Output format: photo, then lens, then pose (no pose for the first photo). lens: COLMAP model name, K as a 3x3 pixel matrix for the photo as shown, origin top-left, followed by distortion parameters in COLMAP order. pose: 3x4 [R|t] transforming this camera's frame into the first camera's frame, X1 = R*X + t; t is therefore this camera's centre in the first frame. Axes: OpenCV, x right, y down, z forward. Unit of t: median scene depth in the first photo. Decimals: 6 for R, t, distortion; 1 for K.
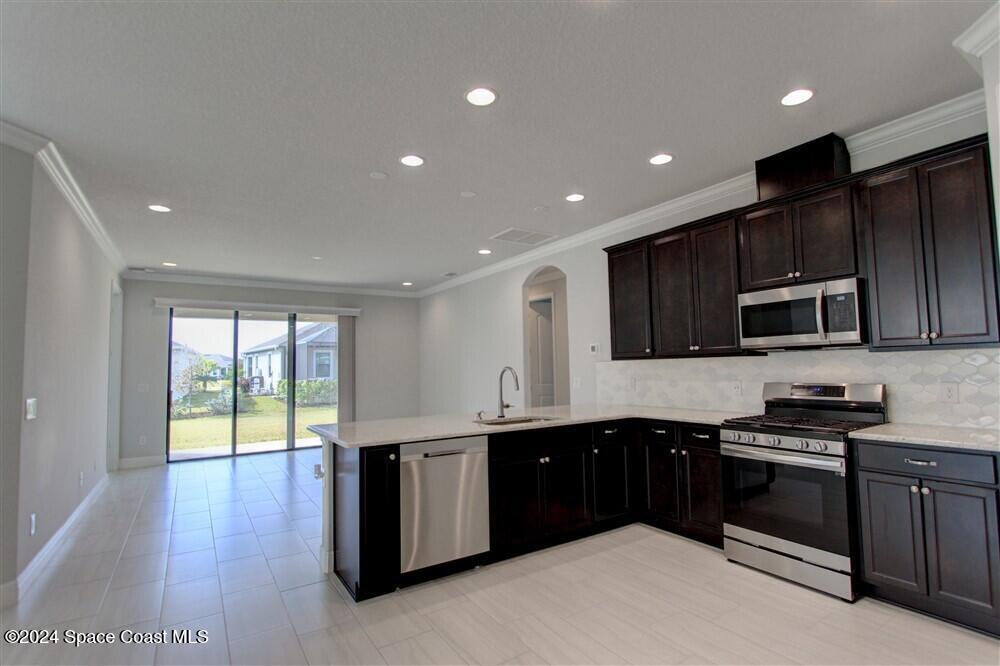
lens RADIAL K [[476.9, 0, 508.7], [0, 476.9, 337.3], [0, 0, 1]] dist [-0.005850, -0.000036]
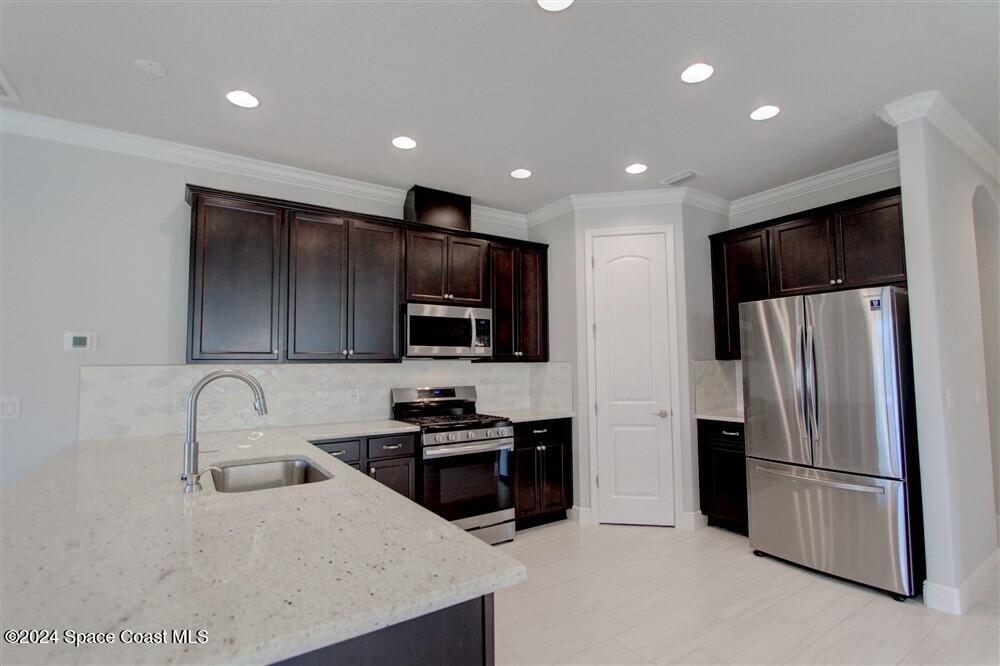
lens RADIAL K [[483.8, 0, 503.3], [0, 483.8, 337.3], [0, 0, 1]] dist [-0.005537, -0.000403]
pose [[-0.005933, 0.084625, 0.996395, -0.301892], [-0.049856, 0.995149, -0.084816, 0.033421], [-0.998739, -0.050180, -0.001685, 0.423484]]
